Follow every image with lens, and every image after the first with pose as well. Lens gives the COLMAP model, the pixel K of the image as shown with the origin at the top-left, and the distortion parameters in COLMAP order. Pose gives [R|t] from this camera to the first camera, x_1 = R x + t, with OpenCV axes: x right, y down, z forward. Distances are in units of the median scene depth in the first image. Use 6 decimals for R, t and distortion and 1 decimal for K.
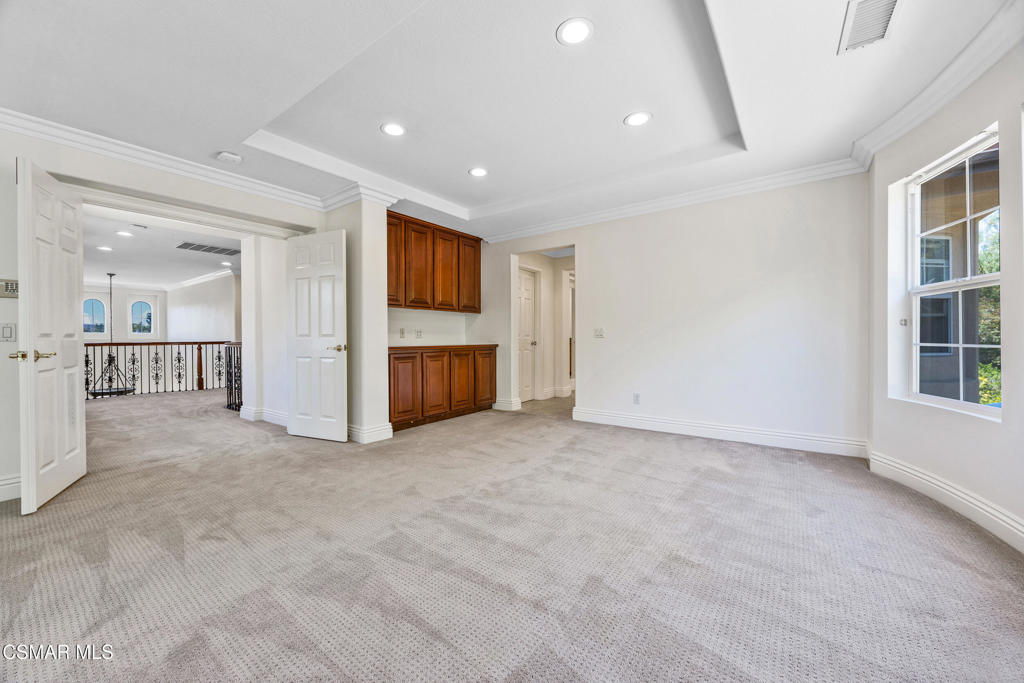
lens RADIAL K [[394.7, 0, 505.8], [0, 394.7, 339.6], [0, 0, 1]] dist [0.001826, 0.000097]
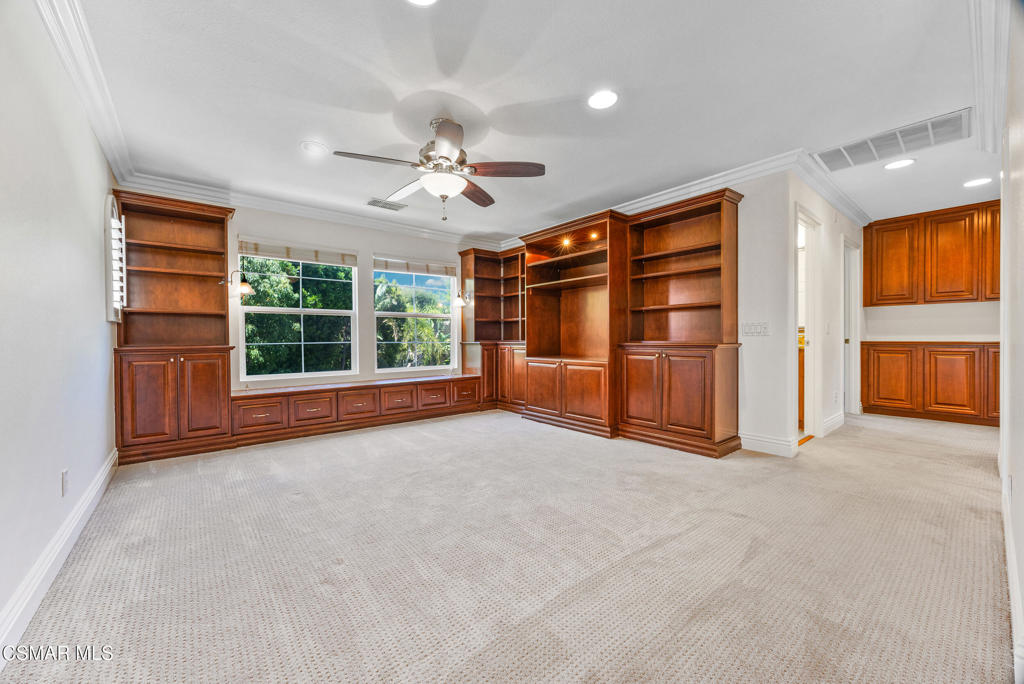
lens RADIAL K [[396.7, 0, 511.9], [0, 396.7, 344.6], [0, 0, 1]] dist [0.001065, 0.000178]
pose [[-0.516290, 0.012928, -0.856316, 1.148825], [-0.000326, 0.999883, 0.015292, 0.009402], [0.856414, 0.008175, -0.516226, 0.665427]]
